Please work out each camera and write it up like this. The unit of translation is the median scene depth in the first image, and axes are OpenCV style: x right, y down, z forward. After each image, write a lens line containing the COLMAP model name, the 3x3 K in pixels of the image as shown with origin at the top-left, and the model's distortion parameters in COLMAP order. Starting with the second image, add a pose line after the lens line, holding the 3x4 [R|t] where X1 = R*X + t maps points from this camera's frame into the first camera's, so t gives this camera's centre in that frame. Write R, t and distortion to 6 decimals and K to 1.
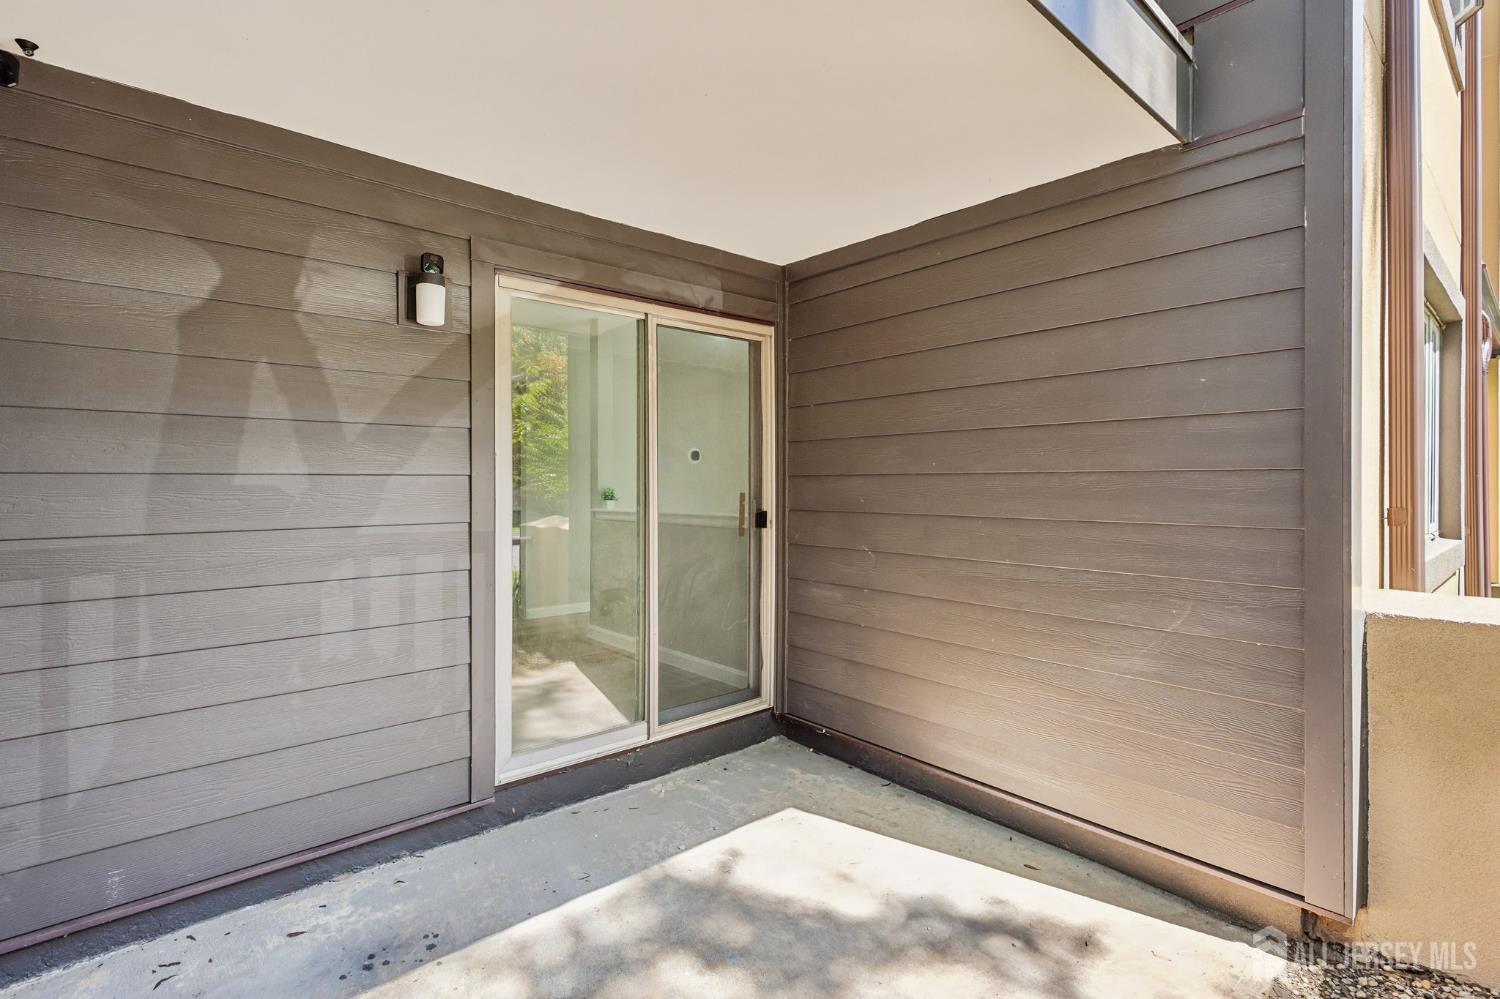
lens RADIAL K [[689.6, 0, 759.1], [0, 689.6, 485.7], [0, 0, 1]] dist [-0.005186, 0.002170]
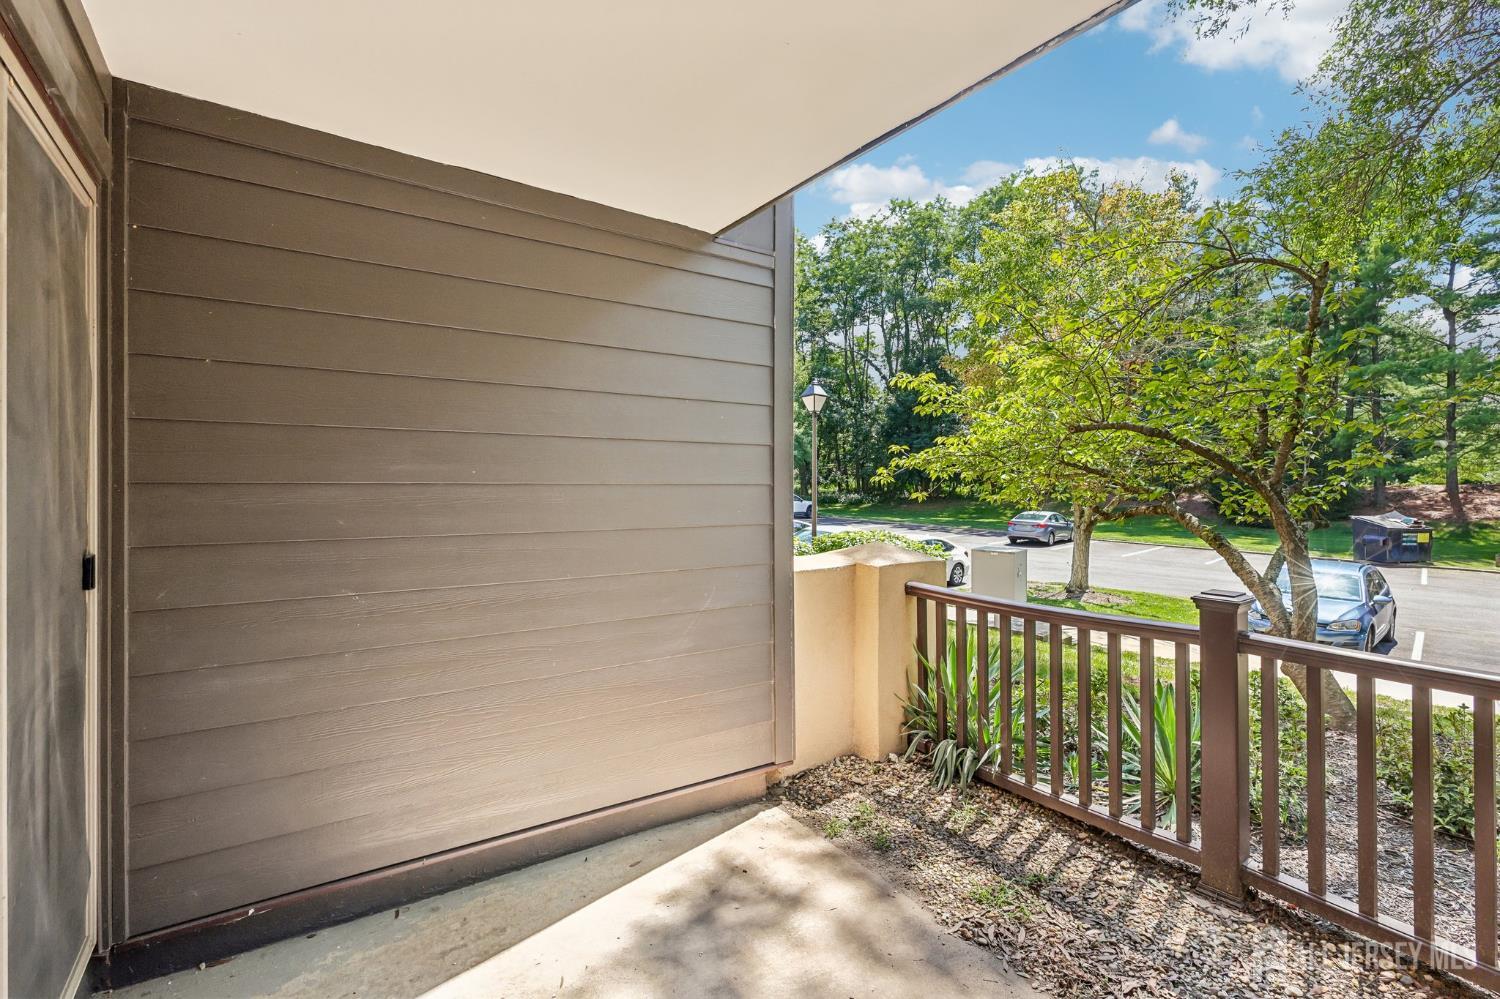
lens RADIAL K [[689.6, 0, 757.0], [0, 689.6, 494.4], [0, 0, 1]] dist [-0.005186, 0.002170]
pose [[0.127826, -0.004541, 0.991786, -0.584399], [0.008324, 0.999959, 0.003506, -0.005941], [-0.991762, 0.007807, 0.127859, 0.648515]]
